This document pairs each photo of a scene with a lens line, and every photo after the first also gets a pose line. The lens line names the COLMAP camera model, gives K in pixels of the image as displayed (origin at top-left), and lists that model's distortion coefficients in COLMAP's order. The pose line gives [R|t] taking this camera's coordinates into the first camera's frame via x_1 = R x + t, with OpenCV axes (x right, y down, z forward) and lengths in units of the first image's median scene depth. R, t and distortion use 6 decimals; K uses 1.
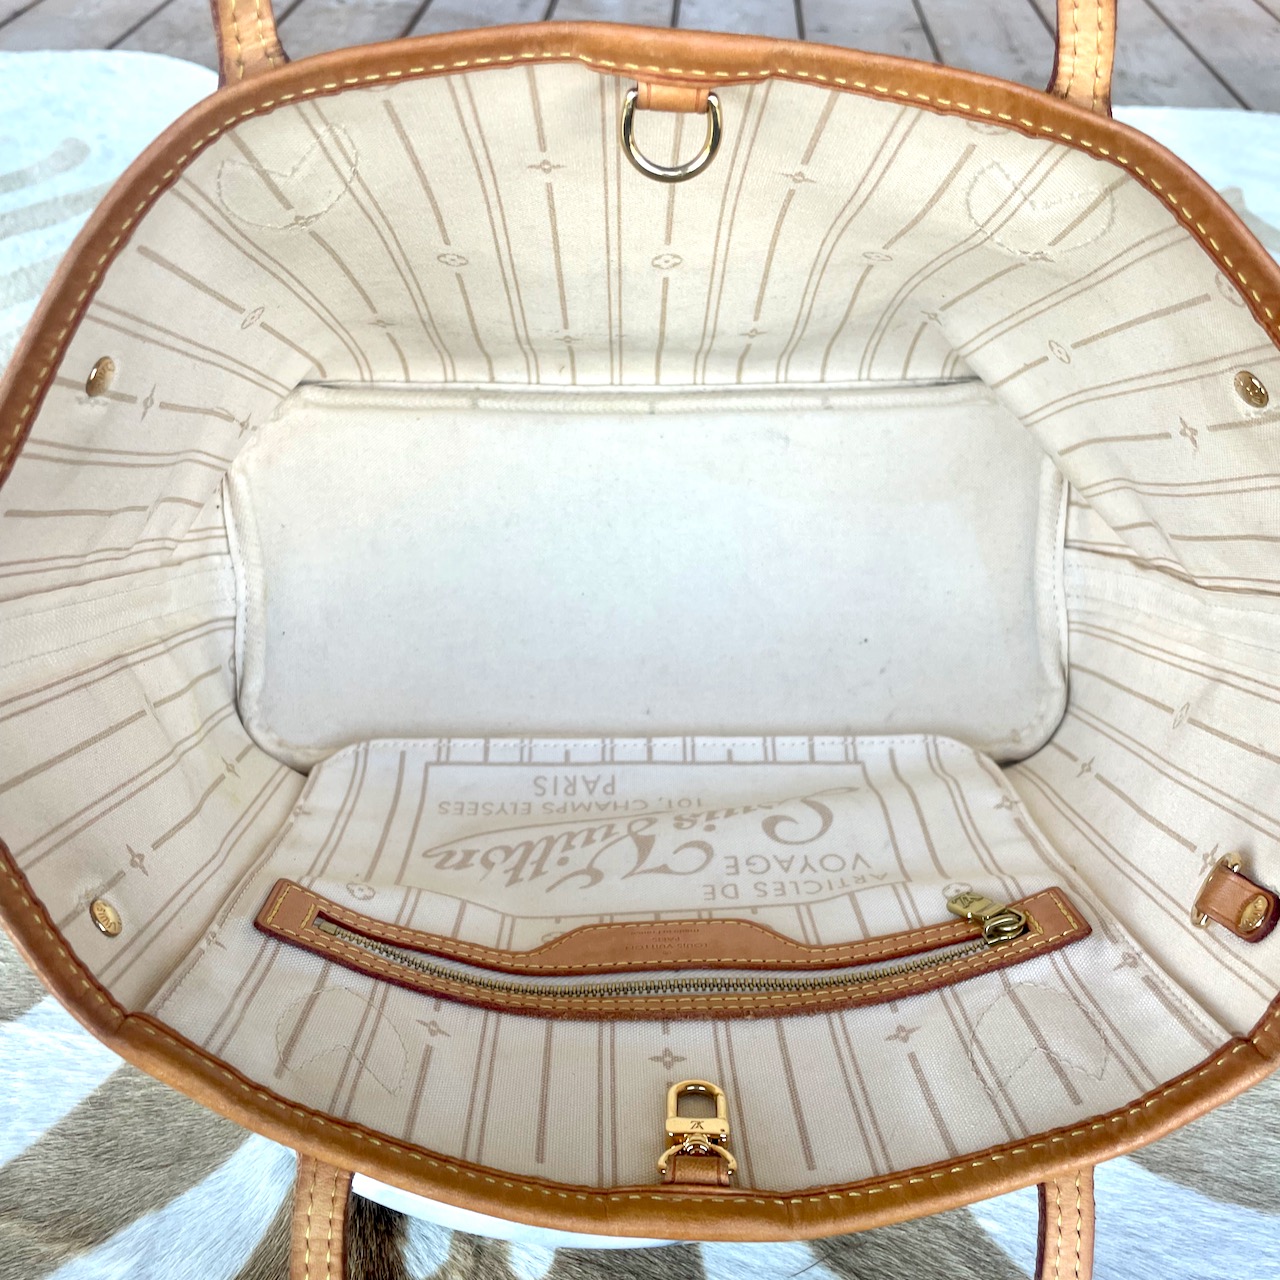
lens RADIAL K [[1293.8, 0, 636.6], [0, 1293.8, 616.1], [0, 0, 1]] dist [0.114634, -0.138558]
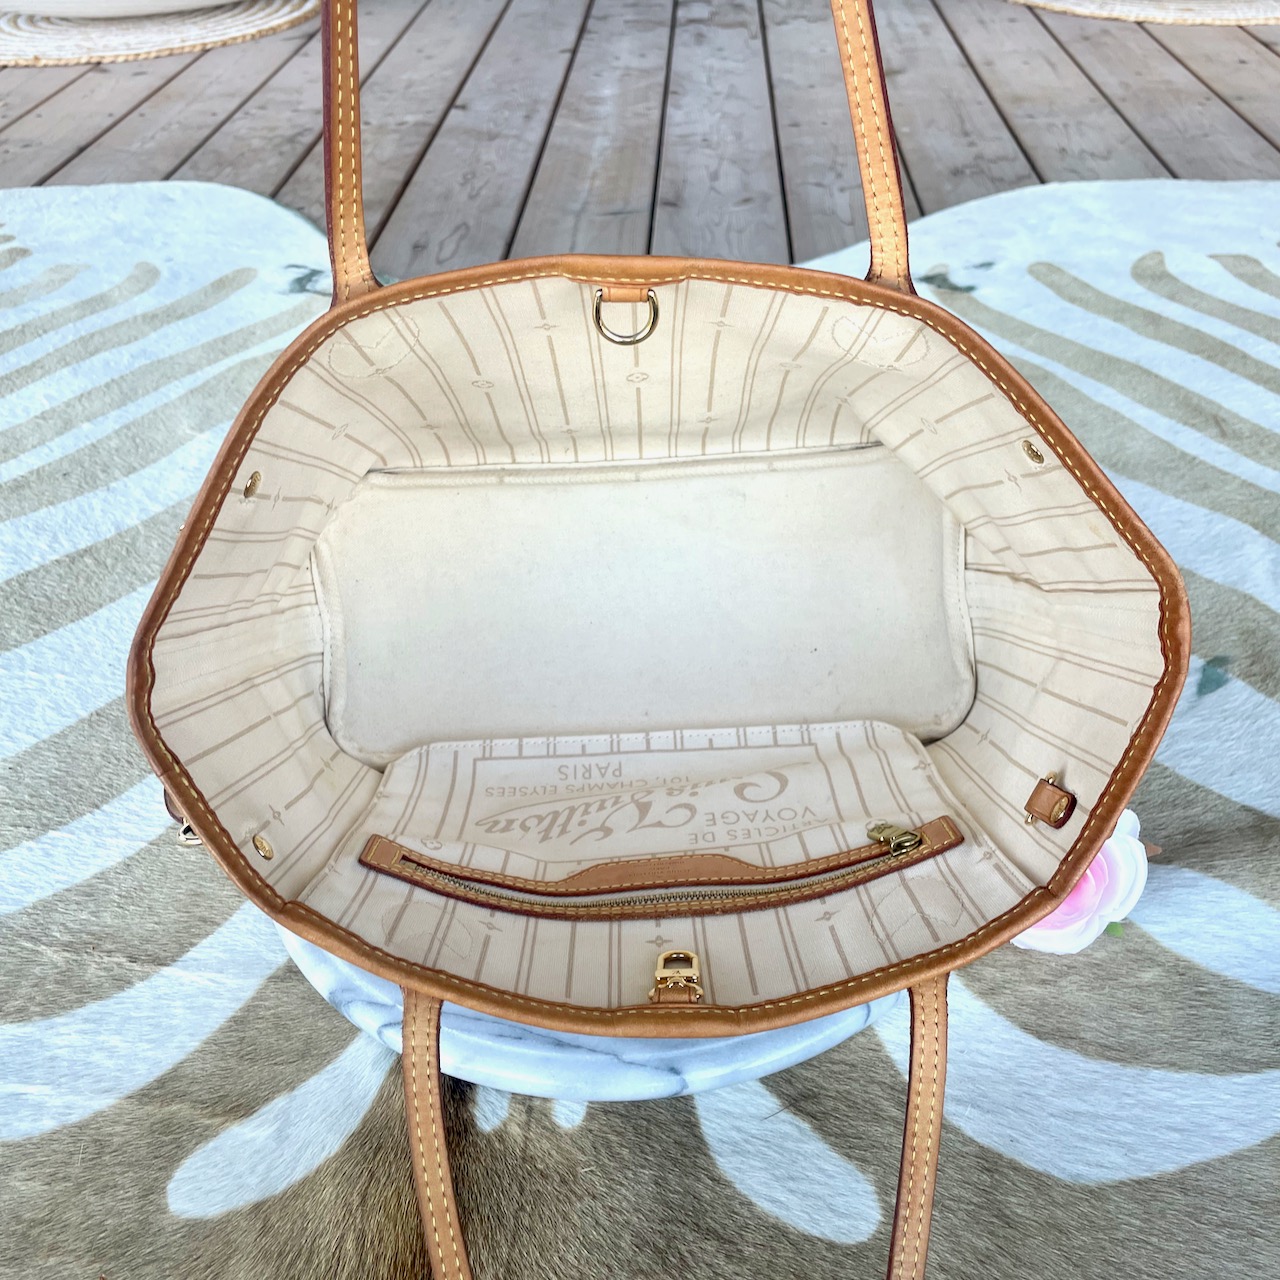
lens RADIAL K [[1287.1, 0, 639.8], [0, 1287.1, 587.6], [0, 0, 1]] dist [0.070993, -0.092982]
pose [[0.998710, -0.047643, -0.017576, 0.035000], [0.046284, 0.996406, -0.070946, 0.046235], [0.020893, 0.070041, 0.997325, -0.307296]]
